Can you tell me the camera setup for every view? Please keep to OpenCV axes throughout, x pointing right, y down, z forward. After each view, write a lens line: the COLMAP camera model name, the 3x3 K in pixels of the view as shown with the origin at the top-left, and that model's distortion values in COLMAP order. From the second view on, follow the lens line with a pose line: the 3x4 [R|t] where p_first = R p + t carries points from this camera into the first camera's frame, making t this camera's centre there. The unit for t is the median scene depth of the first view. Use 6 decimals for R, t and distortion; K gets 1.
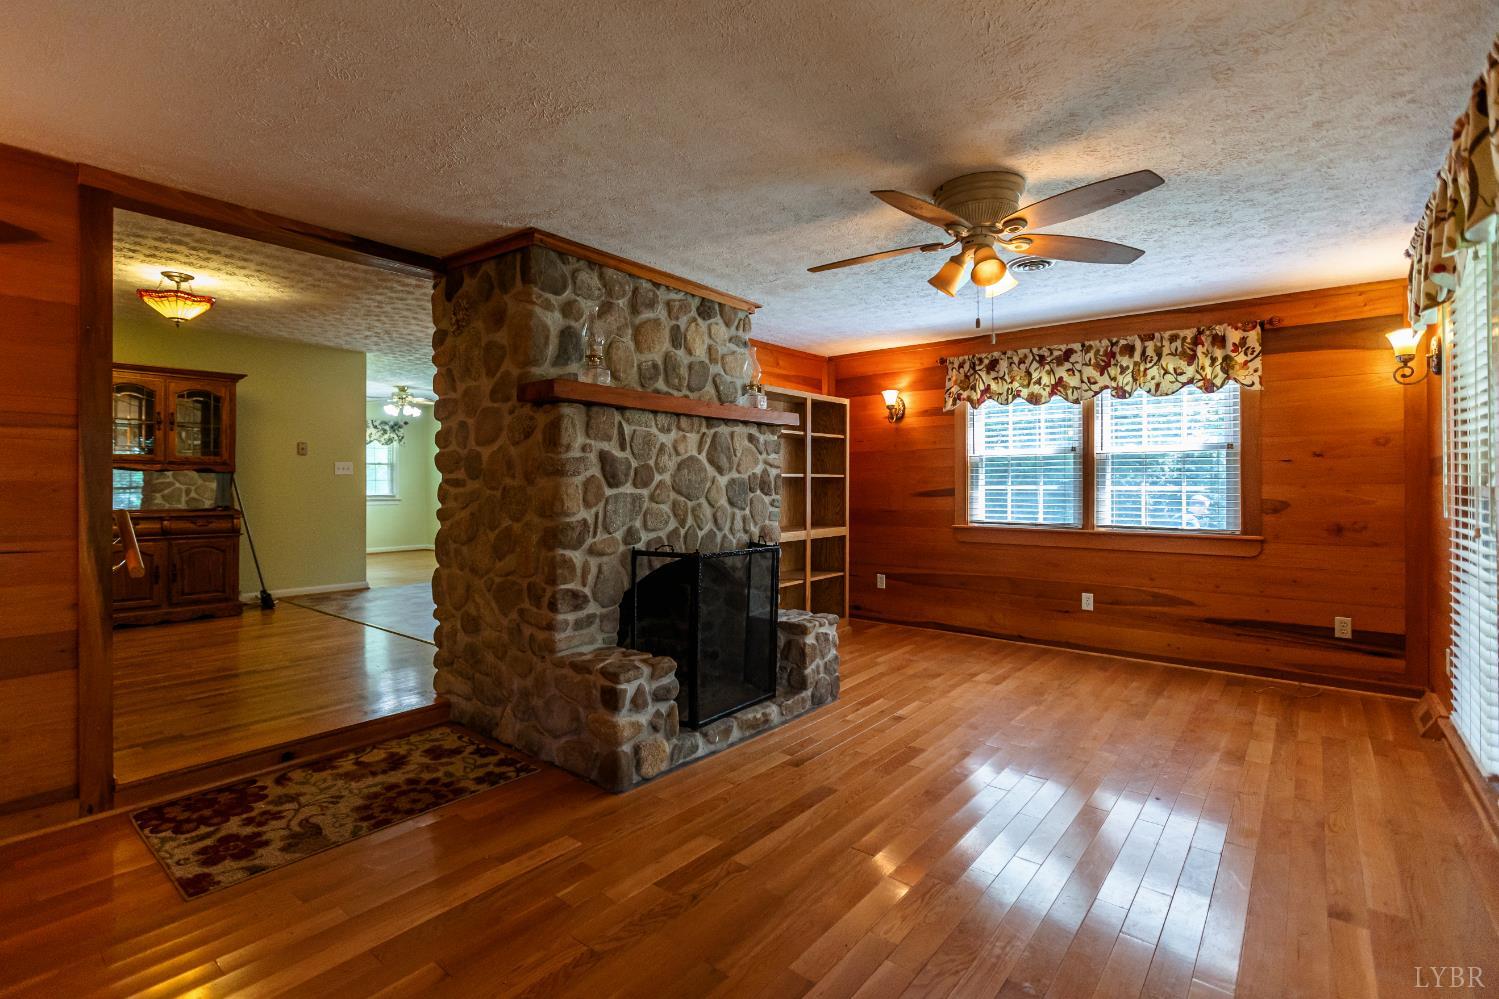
lens RADIAL K [[691.2, 0, 747.9], [0, 691.2, 488.9], [0, 0, 1]] dist [0.003220, 0.000337]
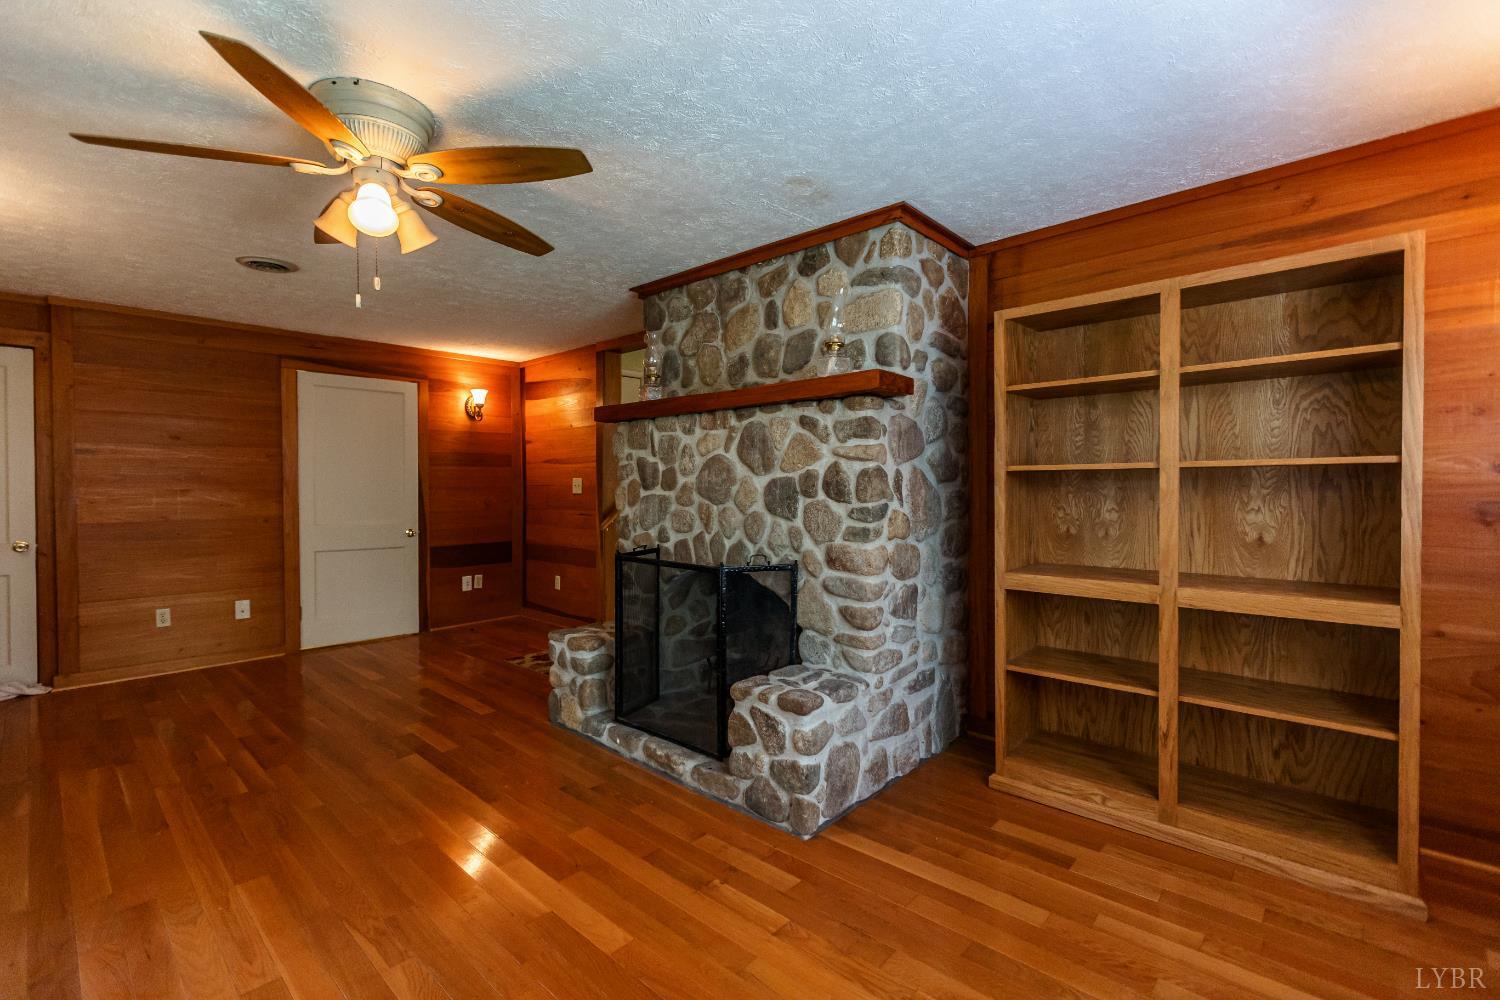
lens RADIAL K [[691.7, 0, 747.3], [0, 691.7, 499.4], [0, 0, 1]] dist [0.003220, 0.000337]
pose [[-0.087988, 0.023477, -0.995845, 0.817823], [0.002299, 0.999724, 0.023365, -0.010689], [0.996119, -0.000233, -0.088017, 1.120206]]
